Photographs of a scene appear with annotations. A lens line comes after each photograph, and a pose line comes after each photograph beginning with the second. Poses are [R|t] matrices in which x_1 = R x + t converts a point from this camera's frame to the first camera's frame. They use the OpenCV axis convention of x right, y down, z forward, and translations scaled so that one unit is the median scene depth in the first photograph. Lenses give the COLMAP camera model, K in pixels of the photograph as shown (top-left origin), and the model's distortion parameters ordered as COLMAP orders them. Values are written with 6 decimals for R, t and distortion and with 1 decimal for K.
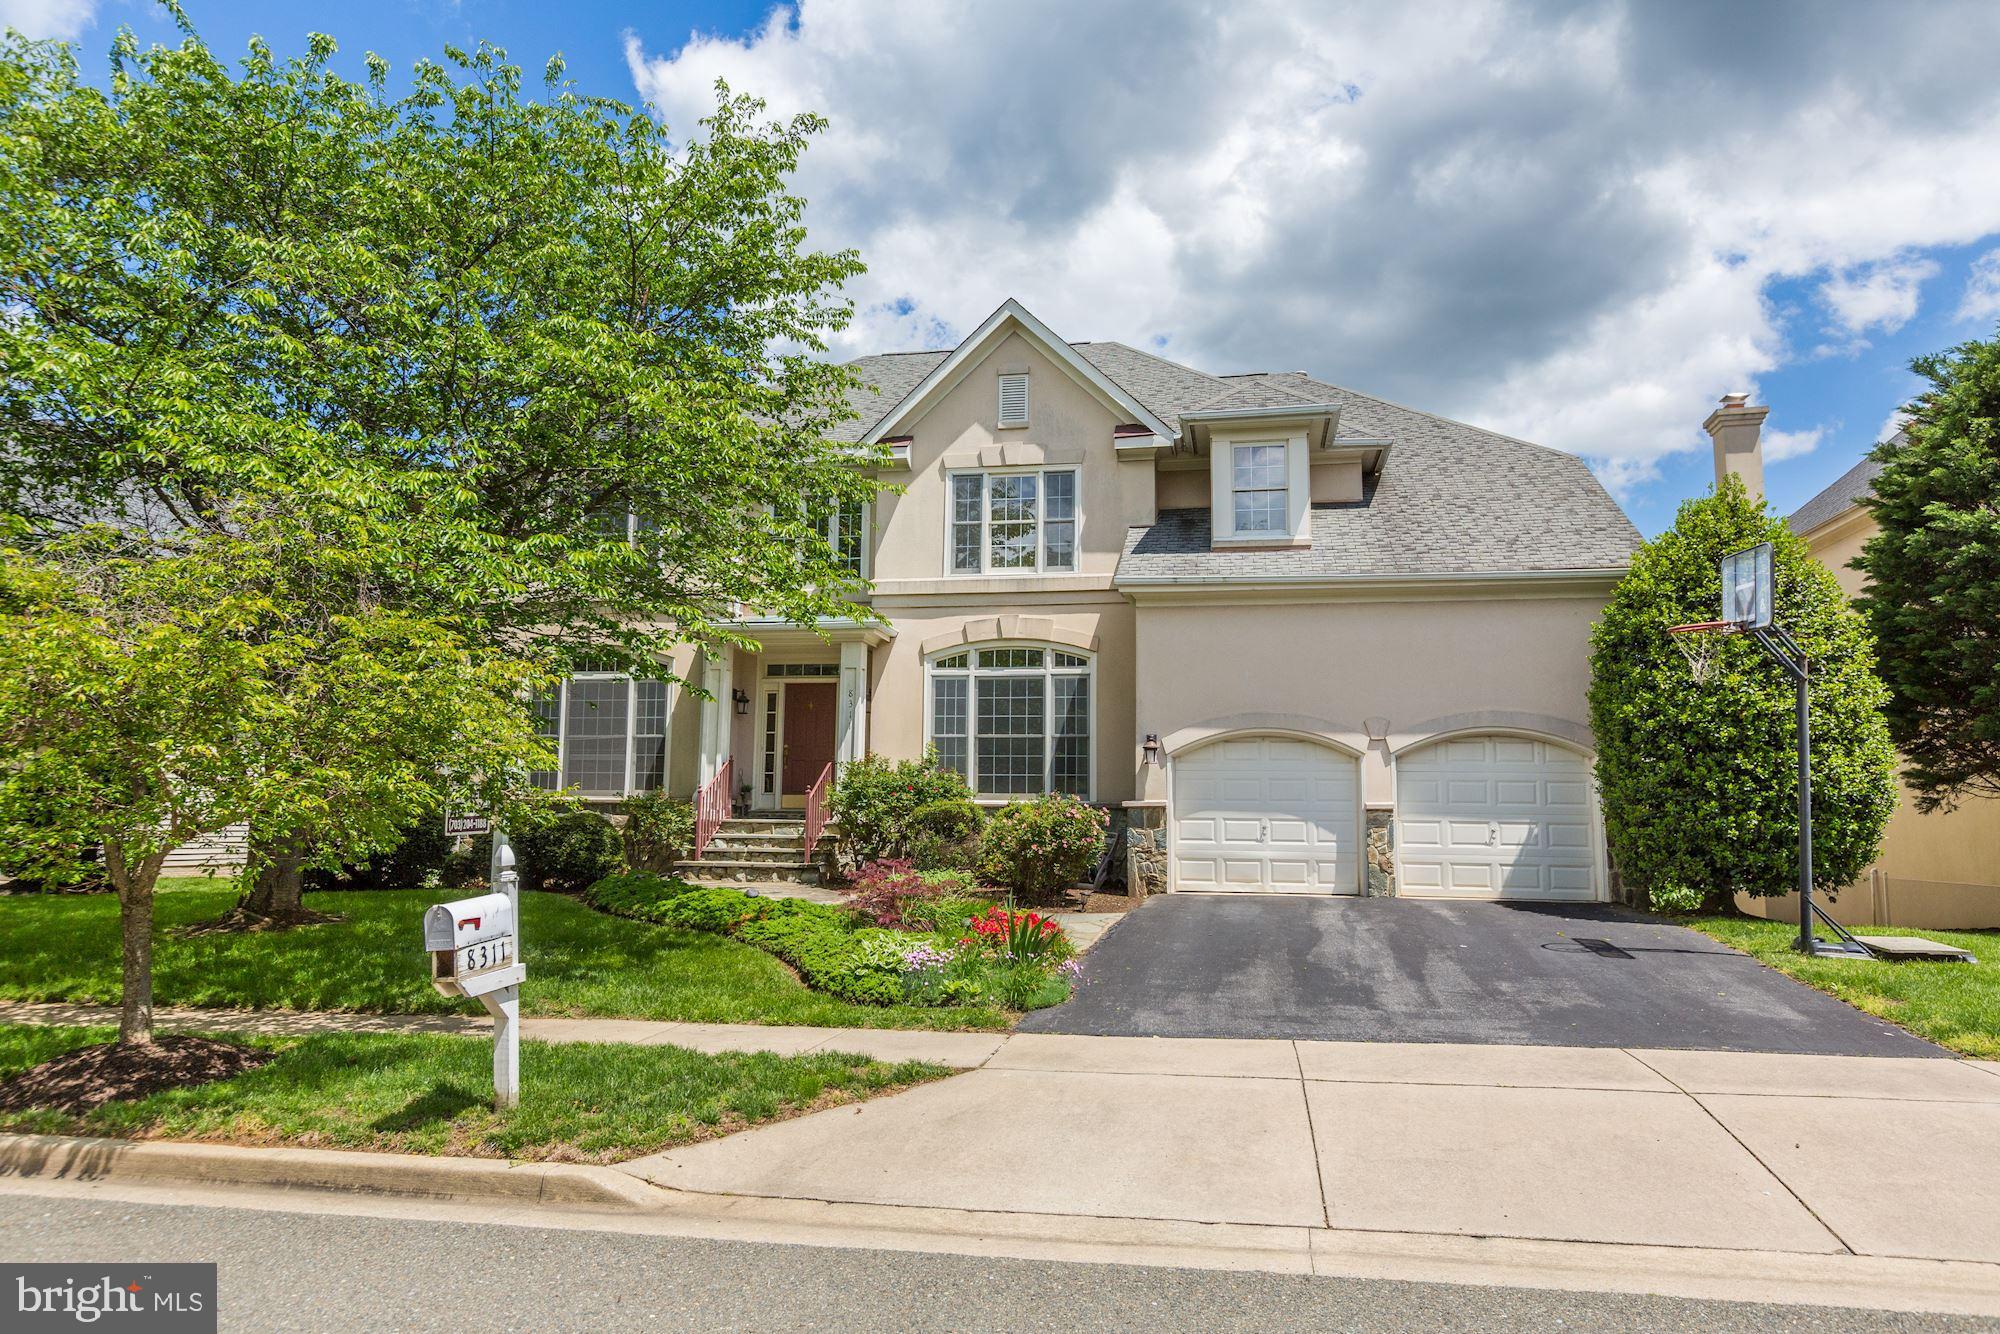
lens RADIAL K [[1292.5, 0, 972.1], [0, 1292.5, 700.9], [0, 0, 1]] dist [-0.000192, -0.001001]
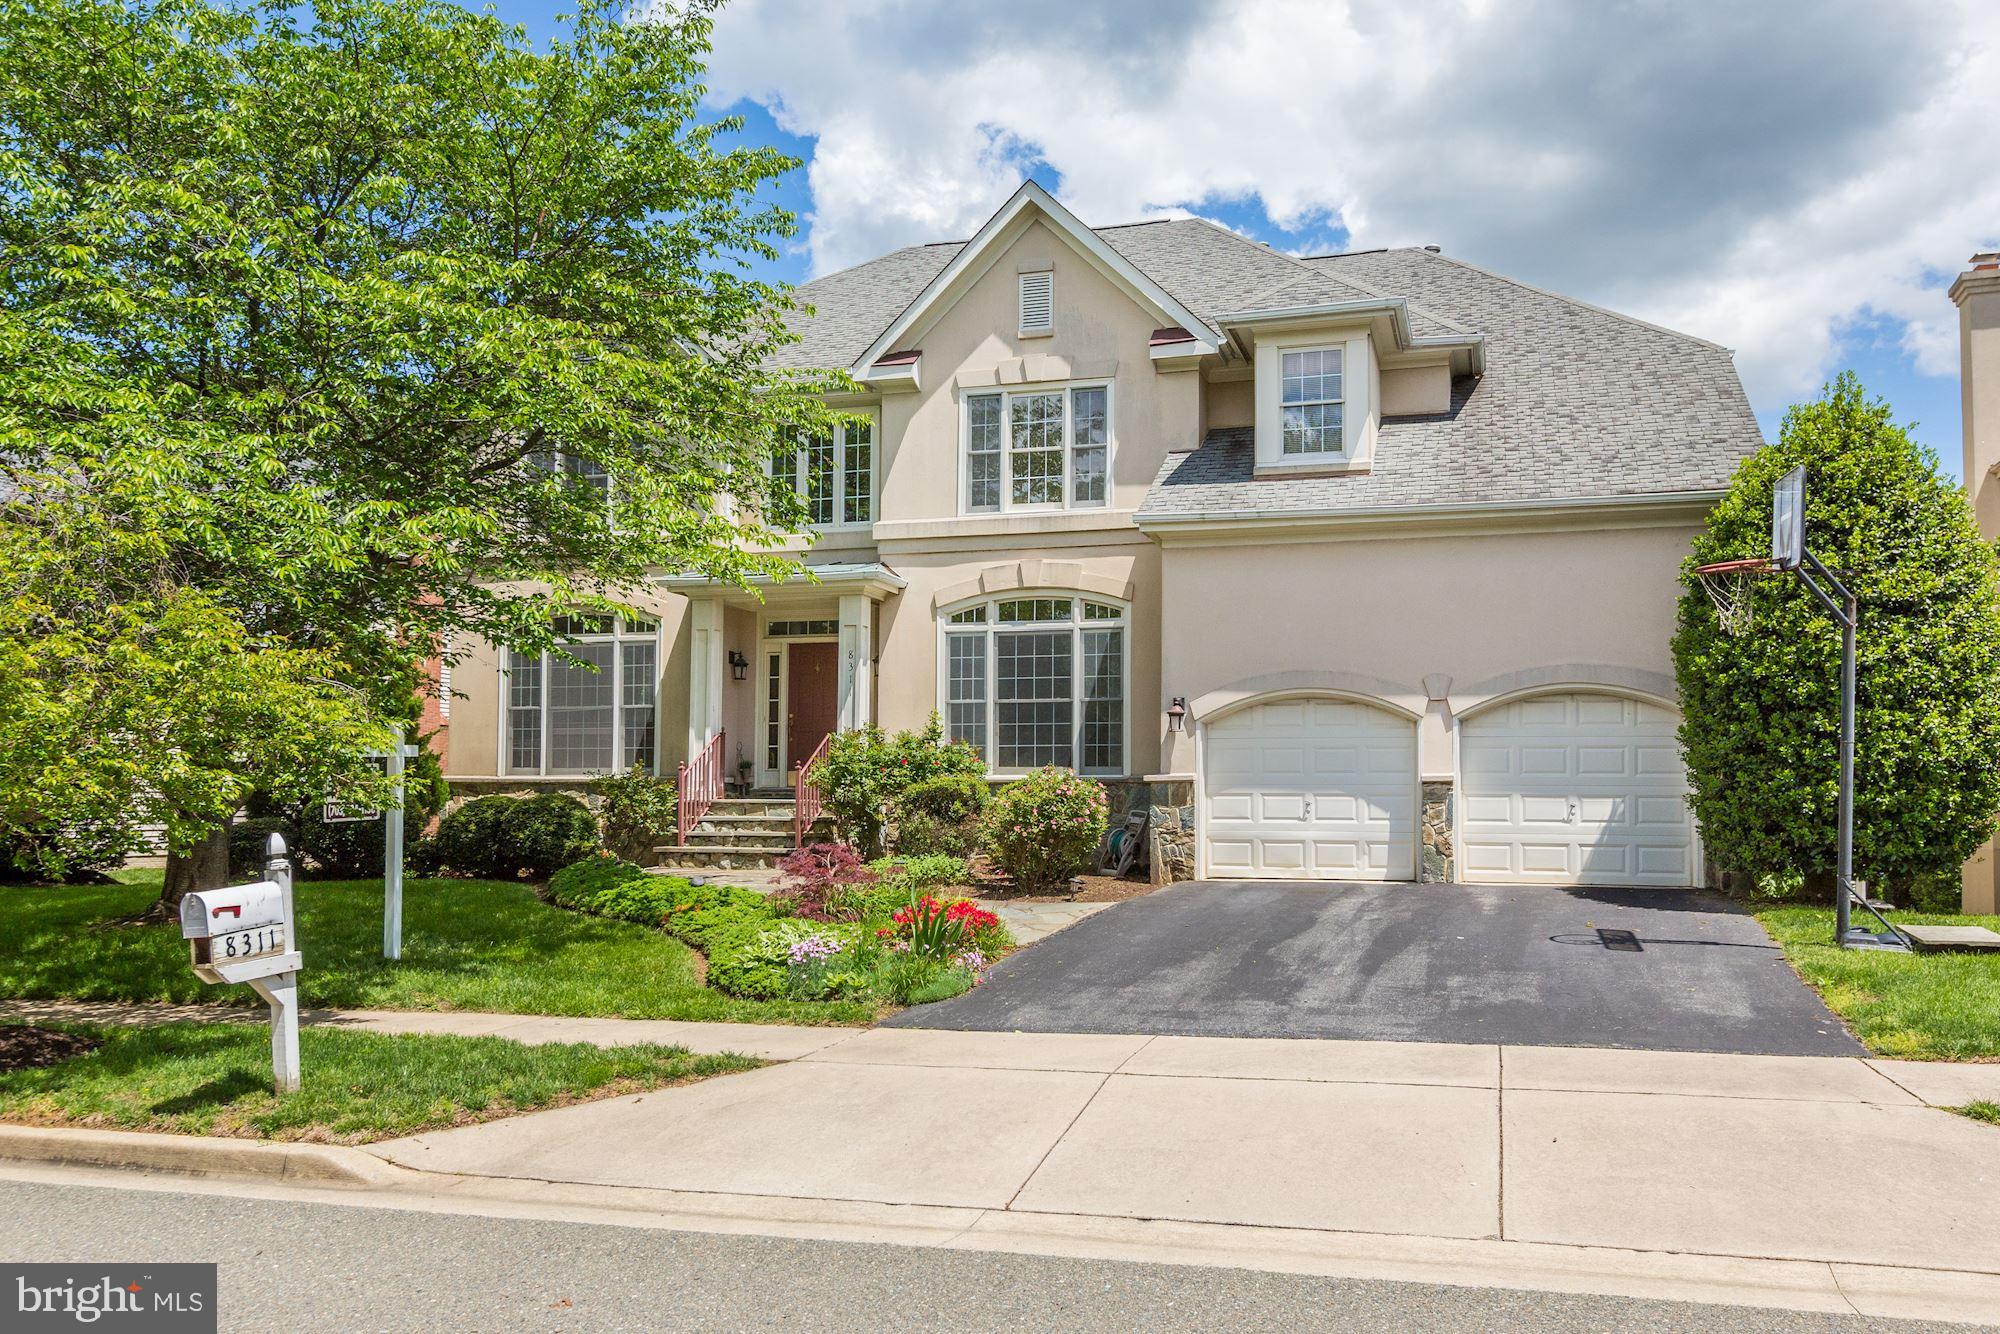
lens RADIAL K [[1587.5, 0, 1045.0], [0, 1587.5, 782.6], [0, 0, 1]] dist [0.000918, 0.001590]
pose [[0.995578, -0.010163, -0.093388, 0.143936], [0.018025, 0.996325, 0.083733, -0.007665], [0.092194, -0.085046, 0.992103, -0.062550]]
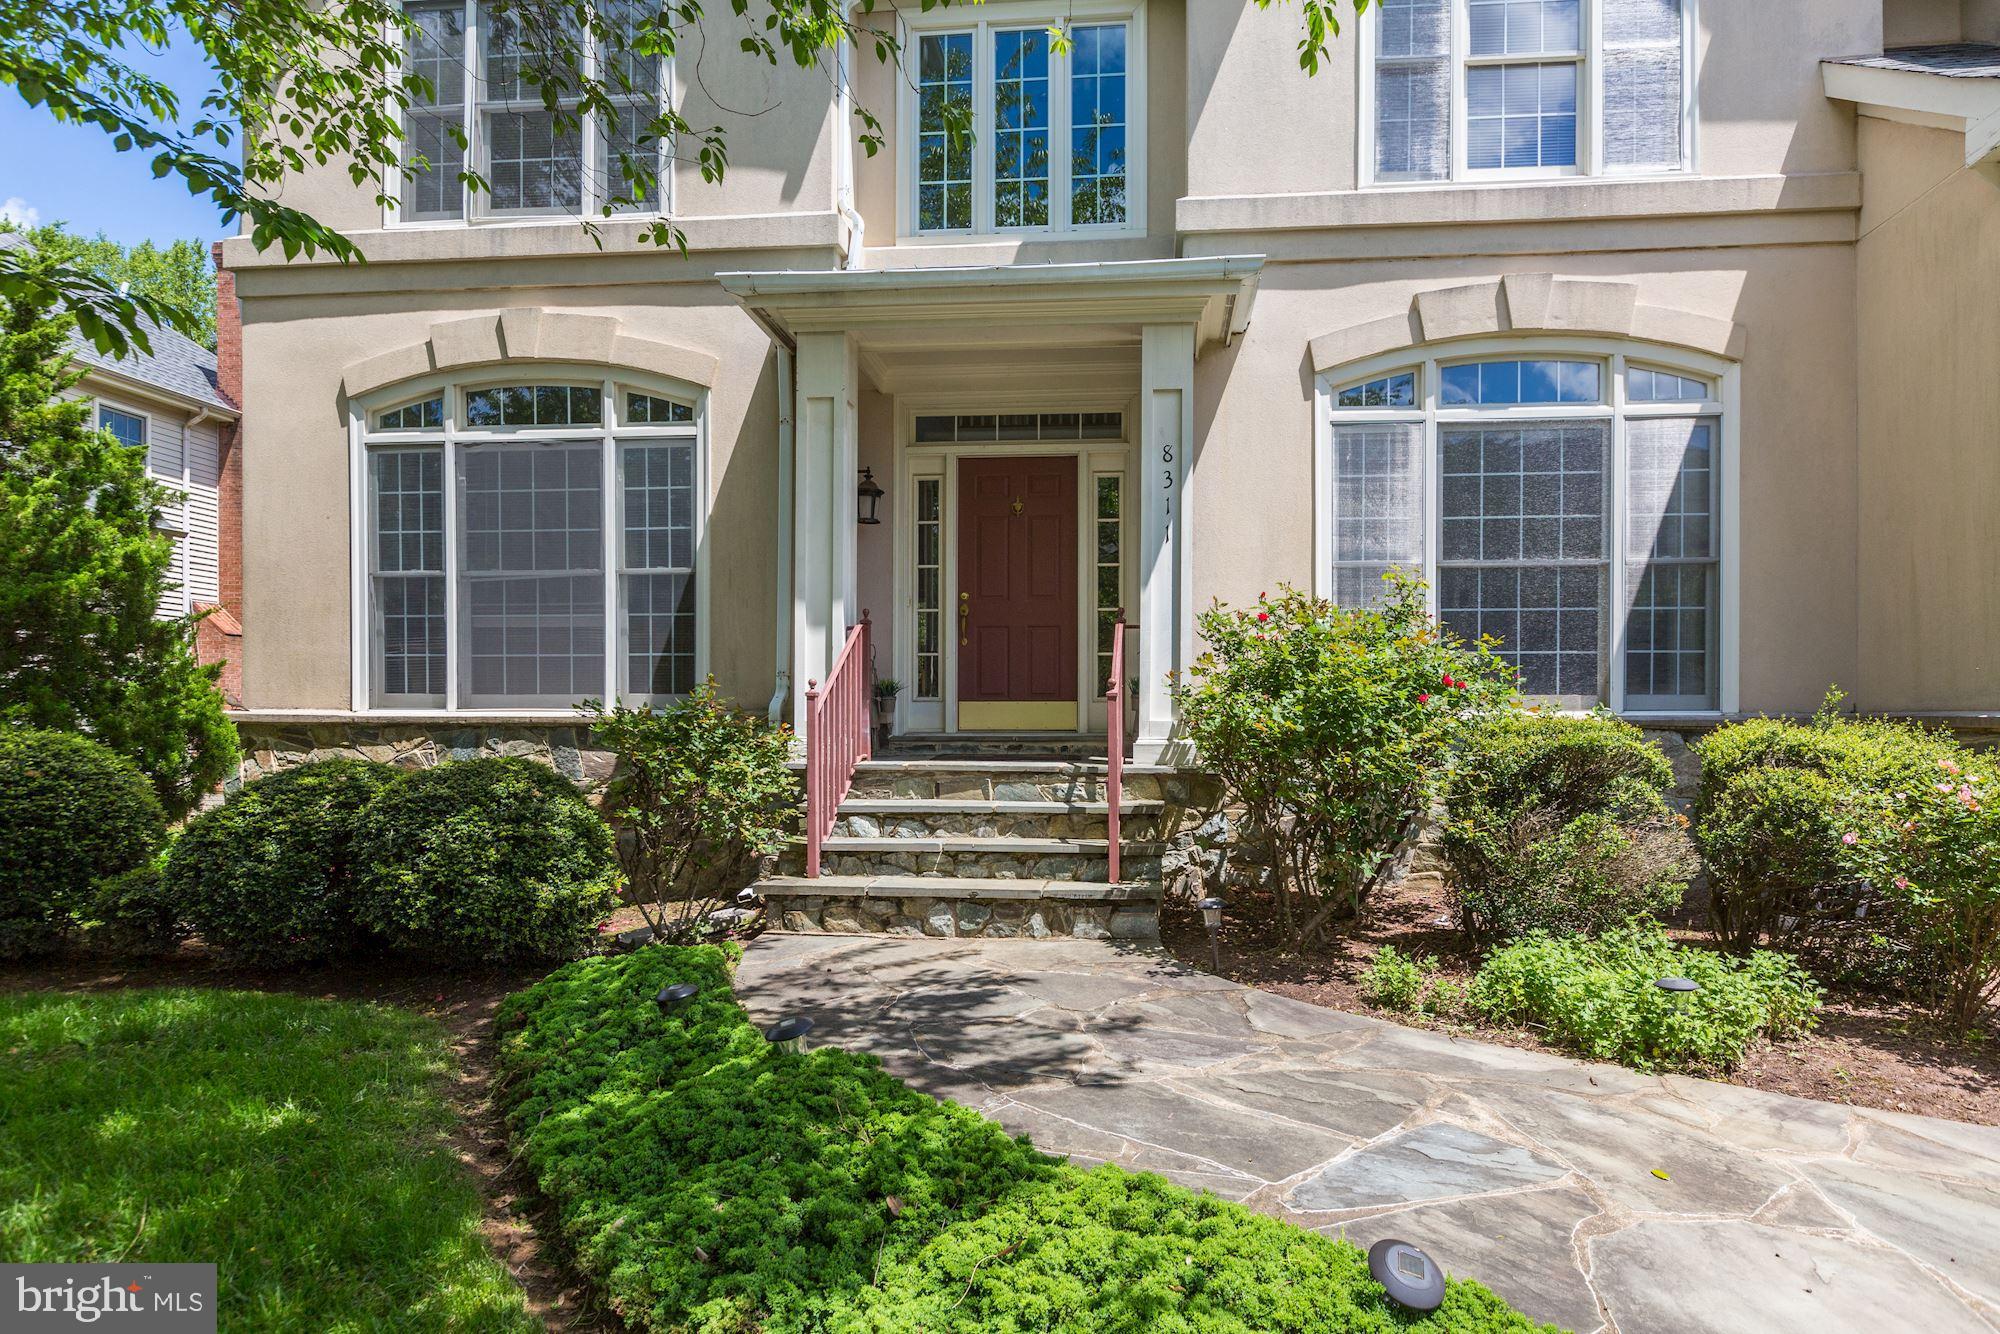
lens RADIAL K [[1034.6, 0, 997.9], [0, 1034.6, 753.4], [0, 0, 1]] dist [-0.000407, 0.000151]
pose [[0.994411, -0.013257, 0.104740, -0.193289], [-0.000155, 0.991901, 0.127011, 0.049402], [-0.105576, -0.126318, 0.986356, 0.710317]]
